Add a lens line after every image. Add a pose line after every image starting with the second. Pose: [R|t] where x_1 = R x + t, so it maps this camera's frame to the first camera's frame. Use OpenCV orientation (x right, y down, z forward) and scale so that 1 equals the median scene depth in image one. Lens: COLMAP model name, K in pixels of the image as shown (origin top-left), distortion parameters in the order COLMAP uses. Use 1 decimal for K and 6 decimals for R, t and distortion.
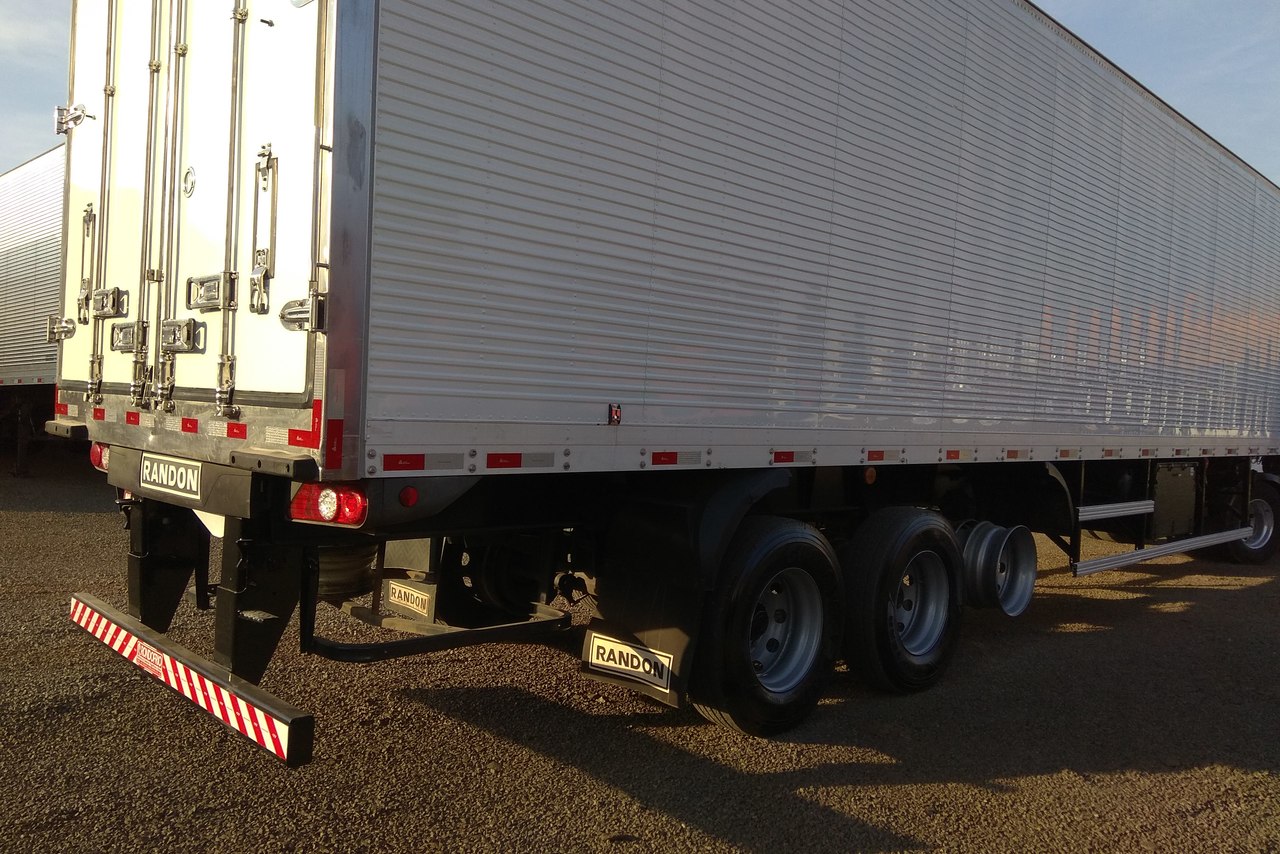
lens RADIAL K [[947.1, 0, 676.1], [0, 947.1, 427.5], [0, 0, 1]] dist [0.036038, -0.006805]
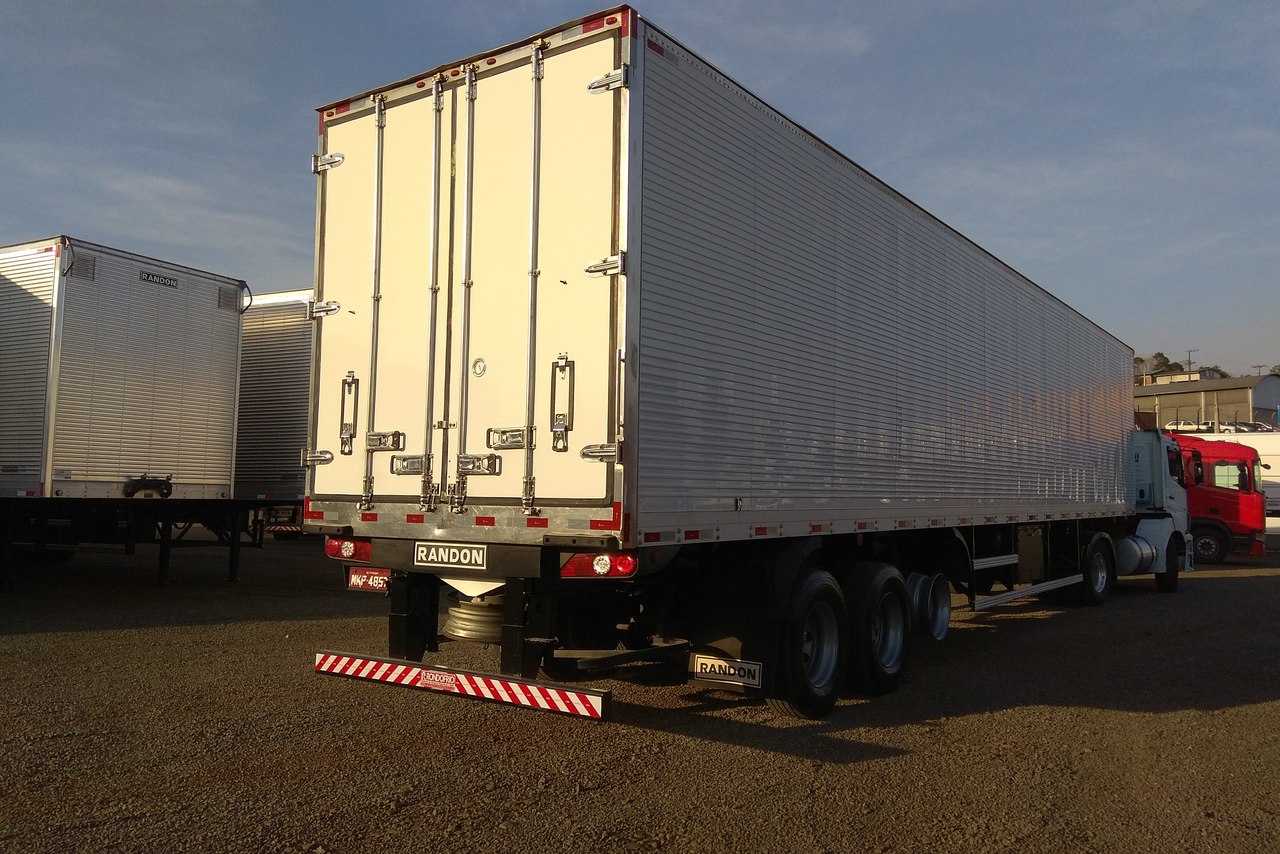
lens RADIAL K [[947.1, 0, 676.1], [0, 947.1, 427.5], [0, 0, 1]] dist [0.036038, -0.006805]
pose [[0.985207, -0.022082, 0.169943, -0.432408], [0.037131, 0.995612, -0.085894, -0.009302], [-0.167300, 0.090934, 0.981703, -0.557238]]
